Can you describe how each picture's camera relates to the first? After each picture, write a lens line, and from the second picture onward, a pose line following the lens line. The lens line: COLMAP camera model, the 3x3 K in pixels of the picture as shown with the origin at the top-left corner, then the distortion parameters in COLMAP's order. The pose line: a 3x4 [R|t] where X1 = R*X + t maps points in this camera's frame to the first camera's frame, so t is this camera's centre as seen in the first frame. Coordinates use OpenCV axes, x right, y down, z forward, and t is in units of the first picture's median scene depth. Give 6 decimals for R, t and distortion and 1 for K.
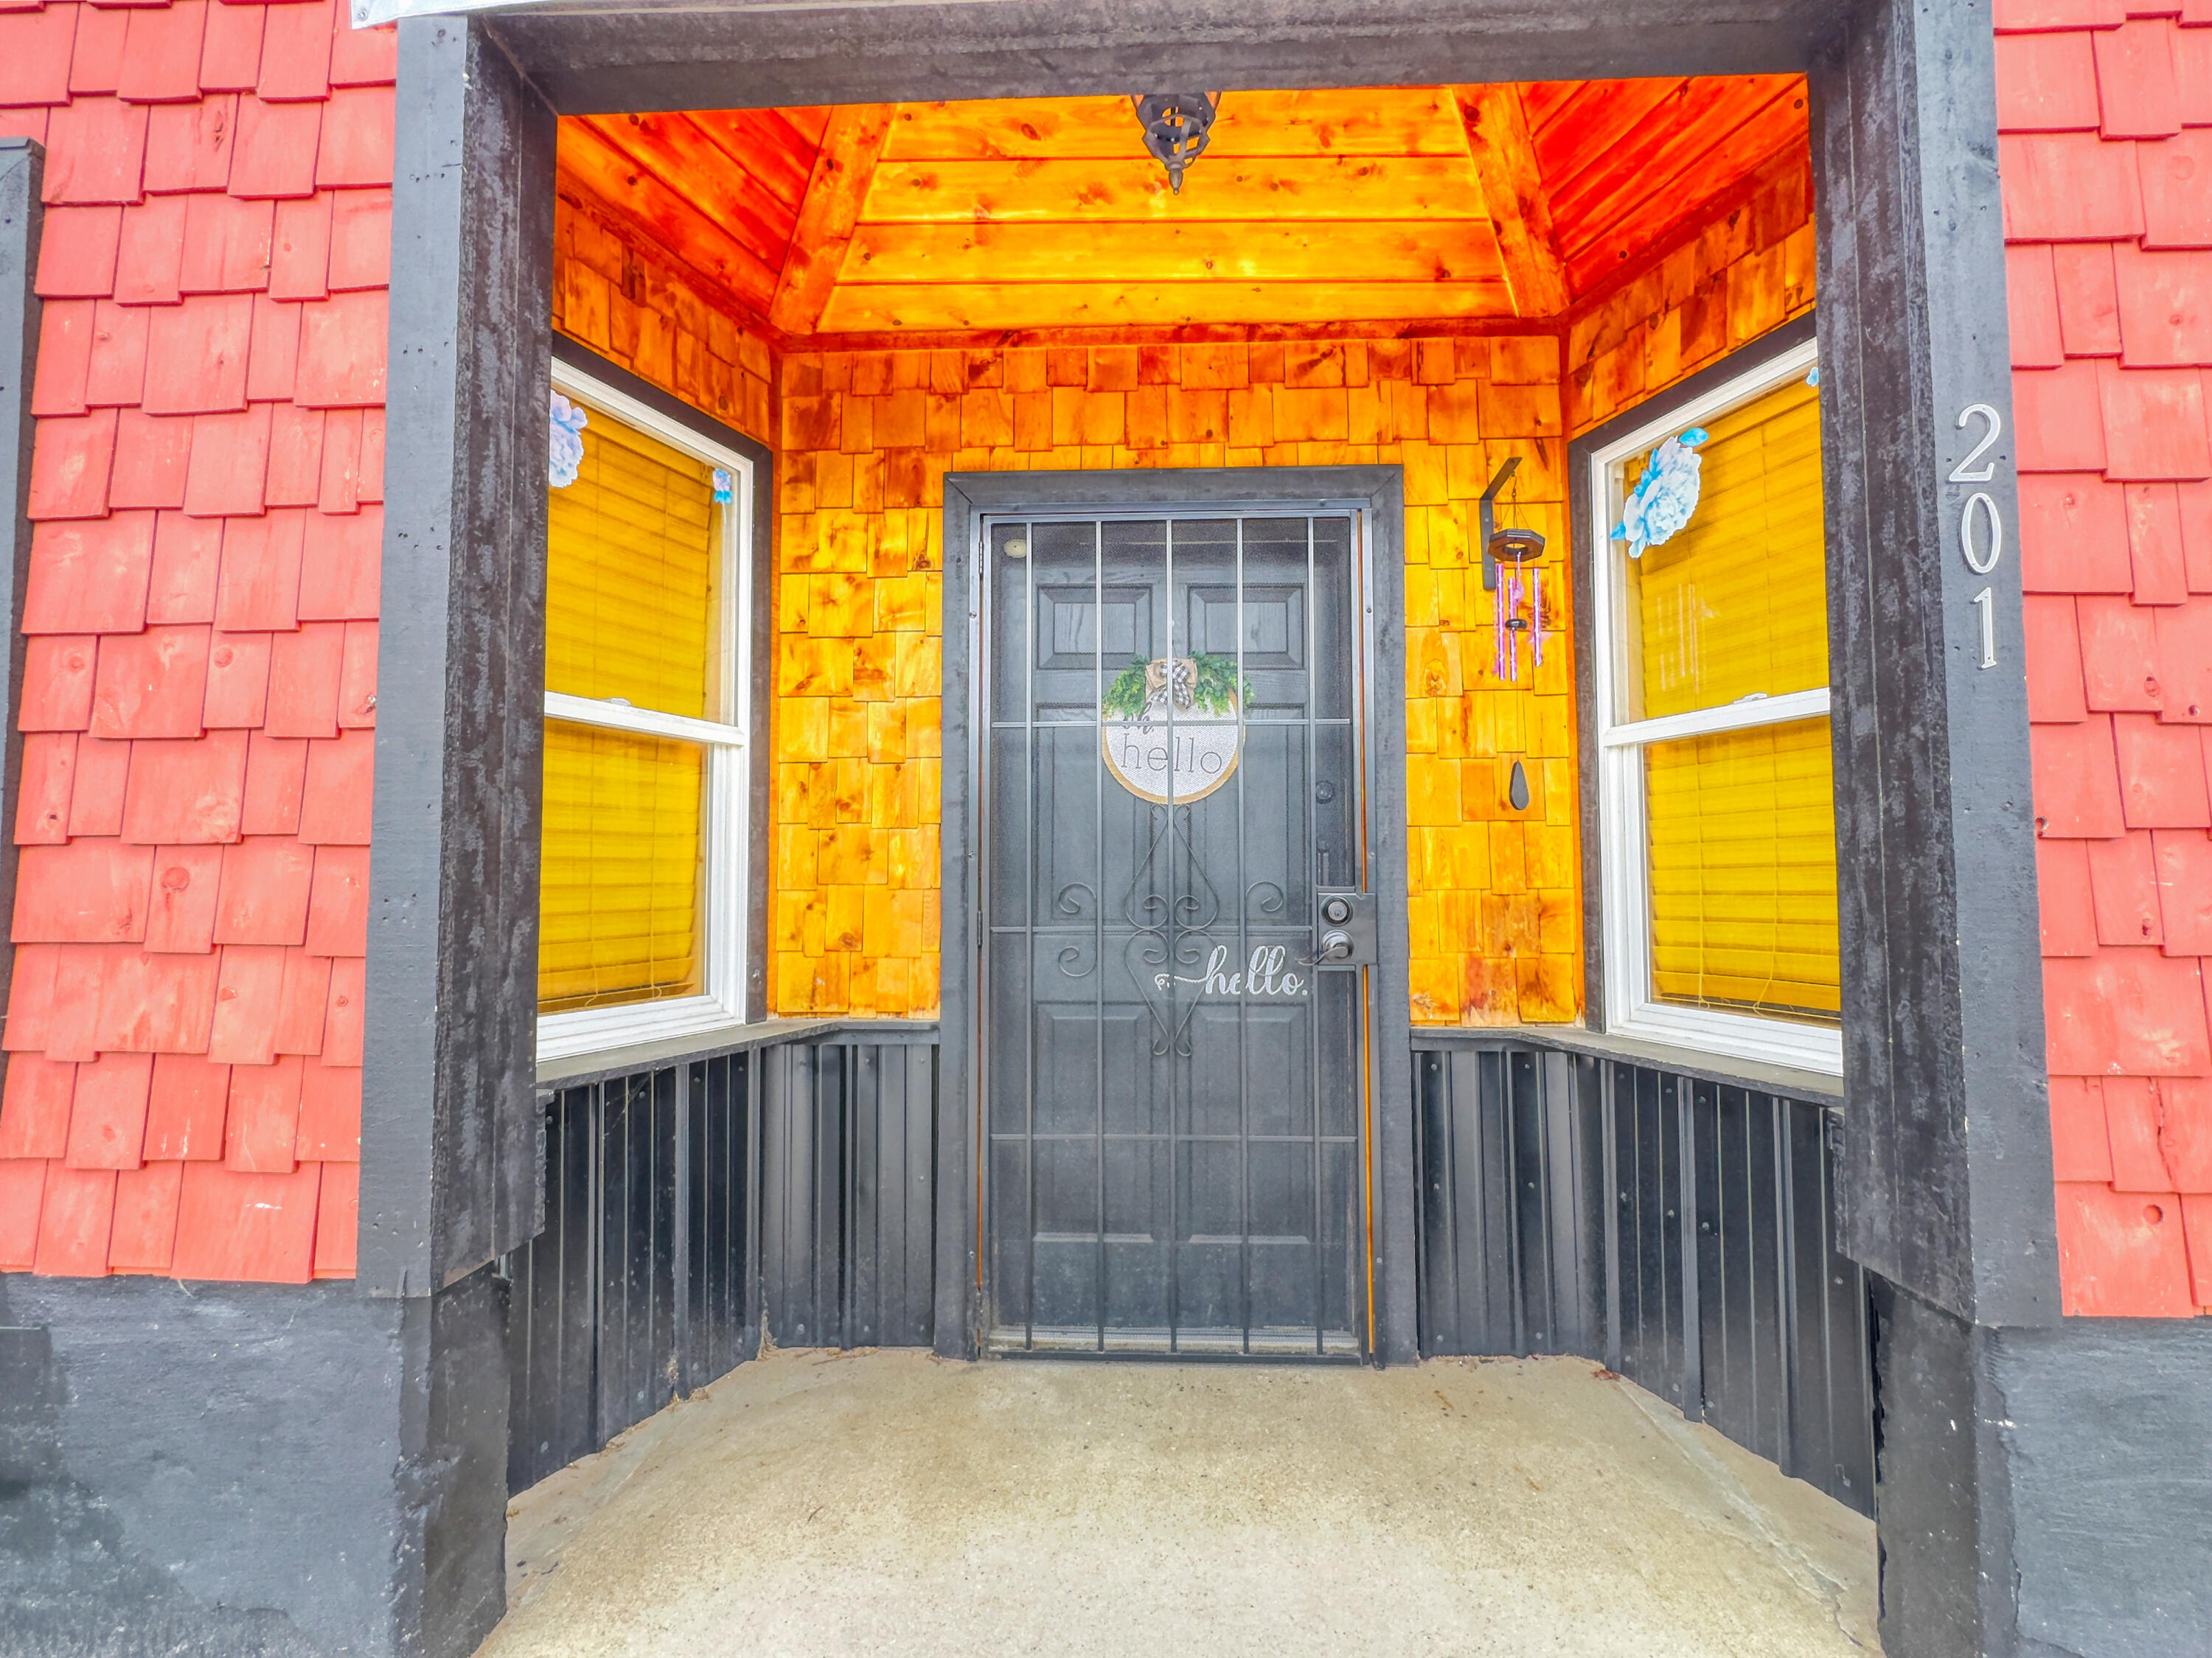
lens RADIAL K [[1083.7, 0, 1122.6], [0, 1083.7, 852.3], [0, 0, 1]] dist [-0.006368, 0.002545]
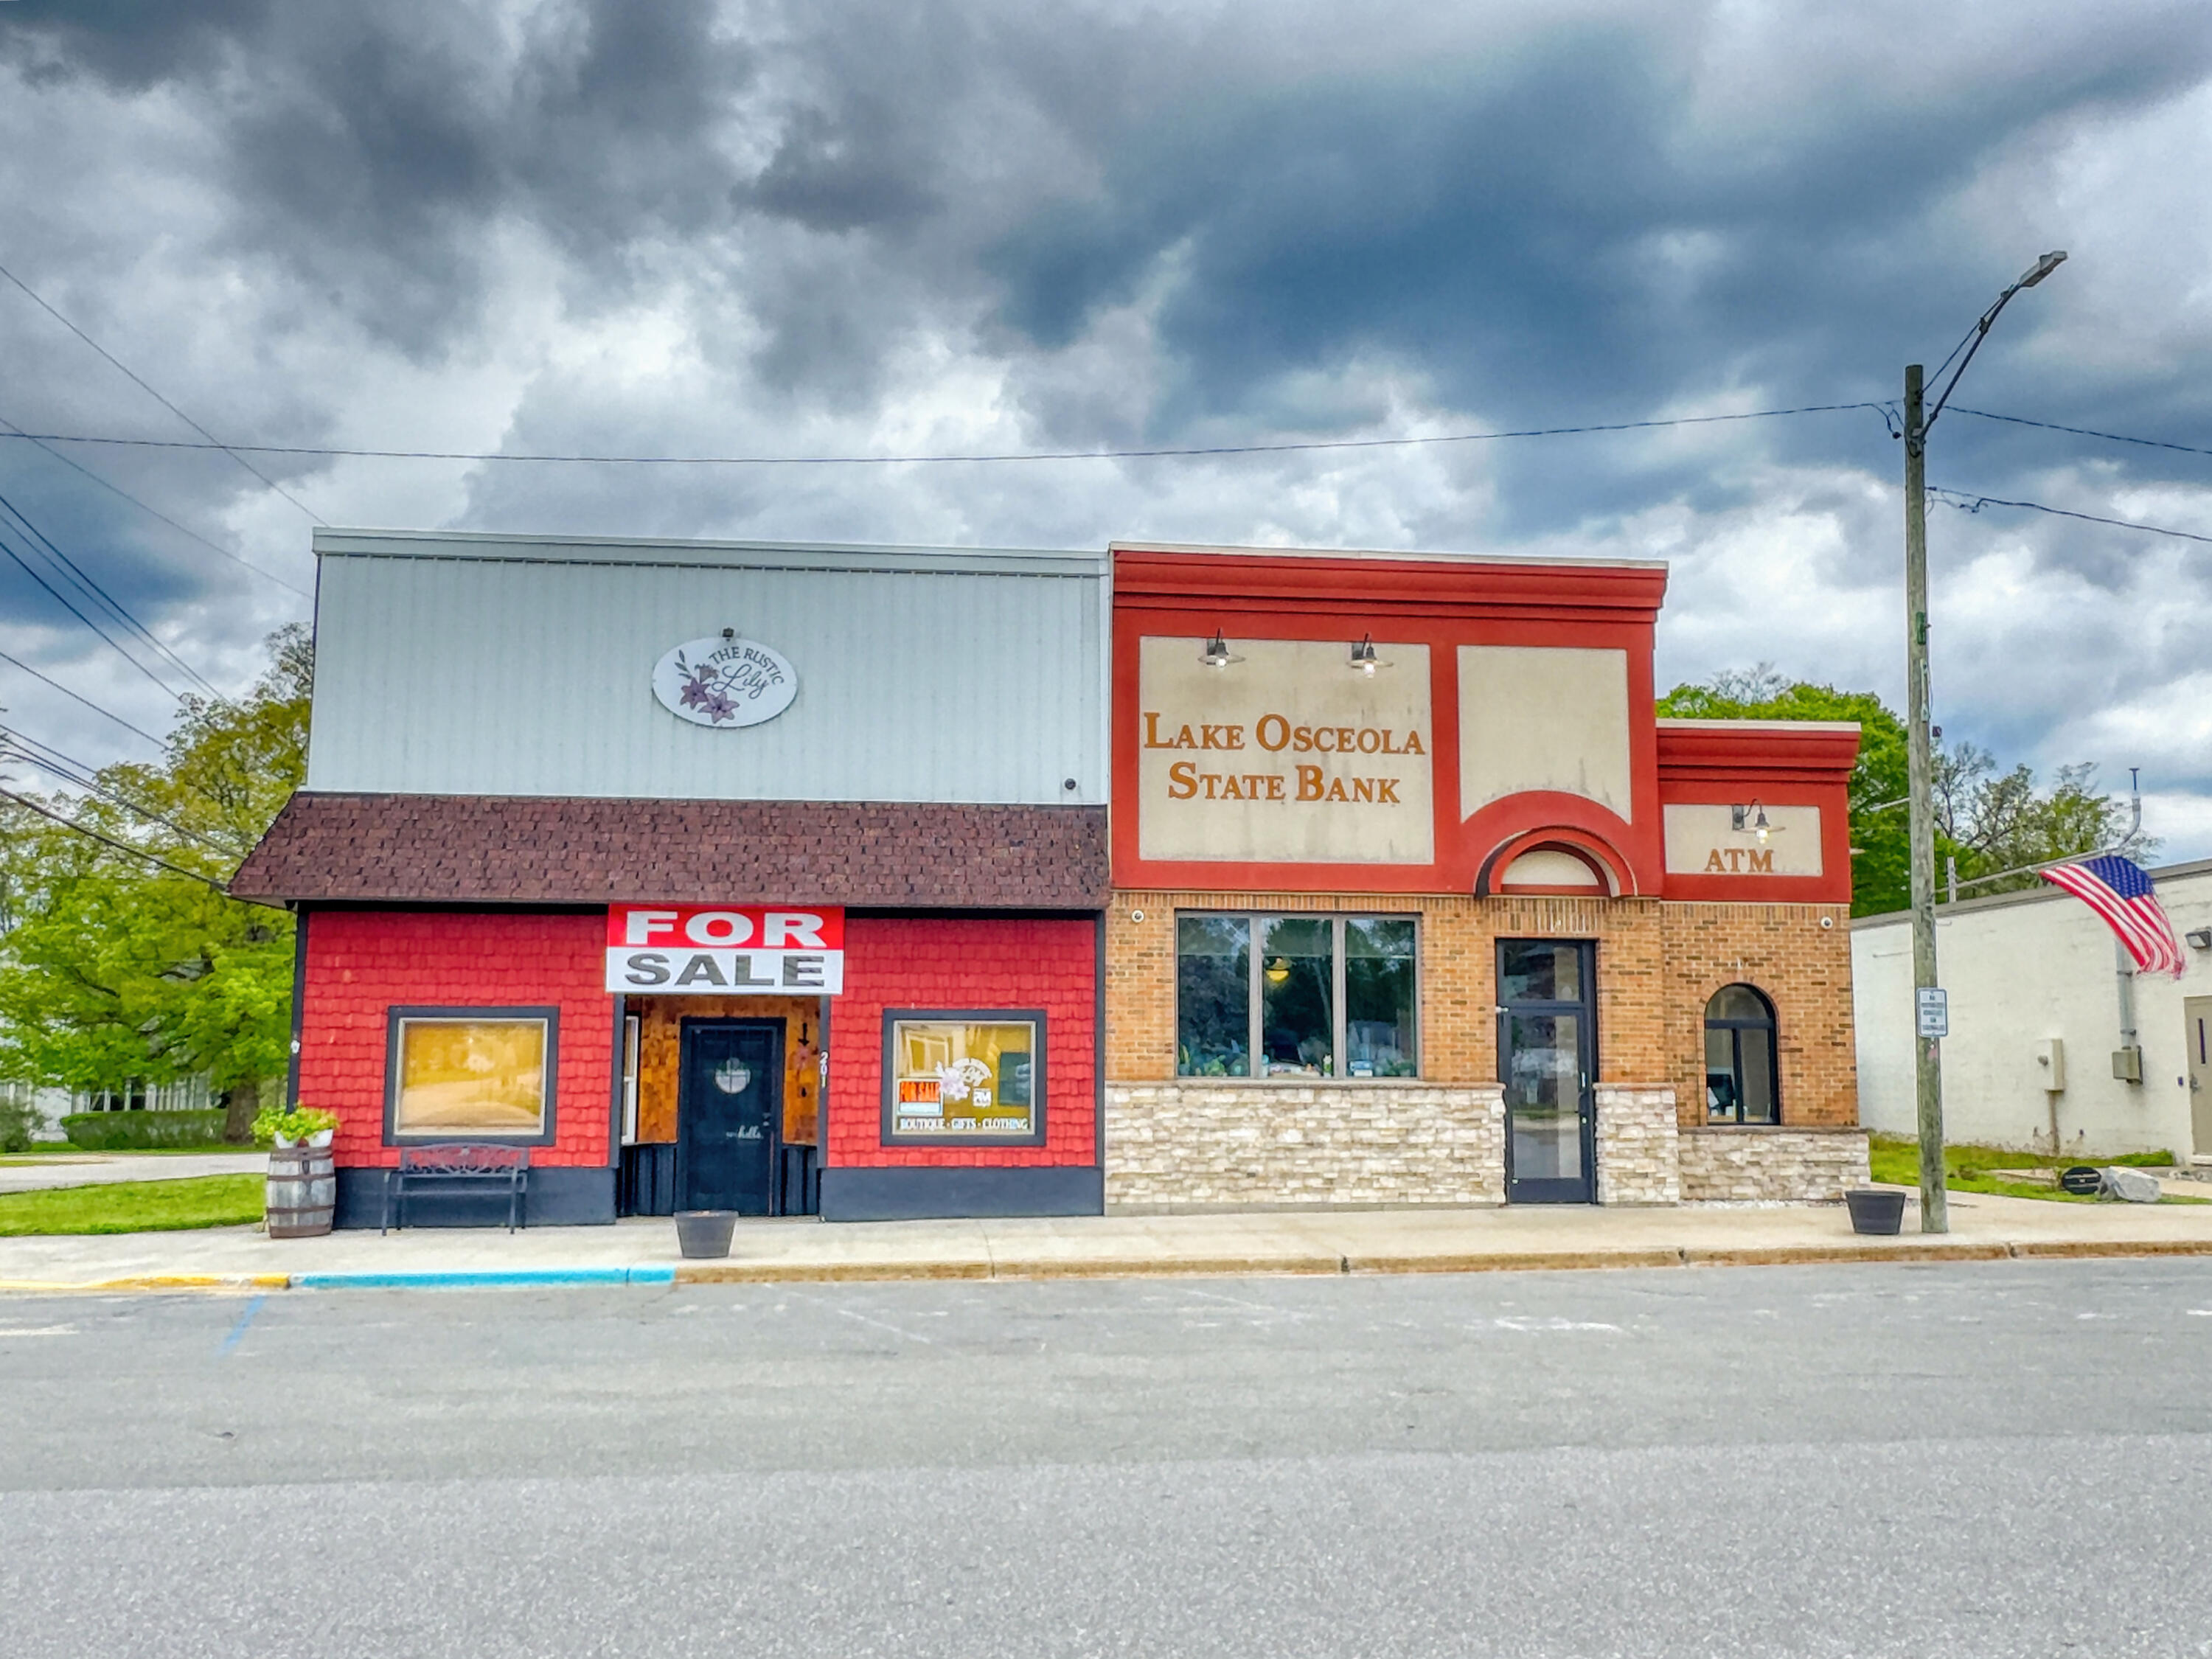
lens RADIAL K [[1946.7, 0, 1110.8], [0, 1946.7, 839.5], [0, 0, 1]] dist [-0.000719, 0.000351]
pose [[0.988972, 0.023754, 0.146187, 0.399049], [-0.009919, 0.995461, -0.094647, -0.345948], [-0.147772, 0.092153, 0.984719, -7.269571]]
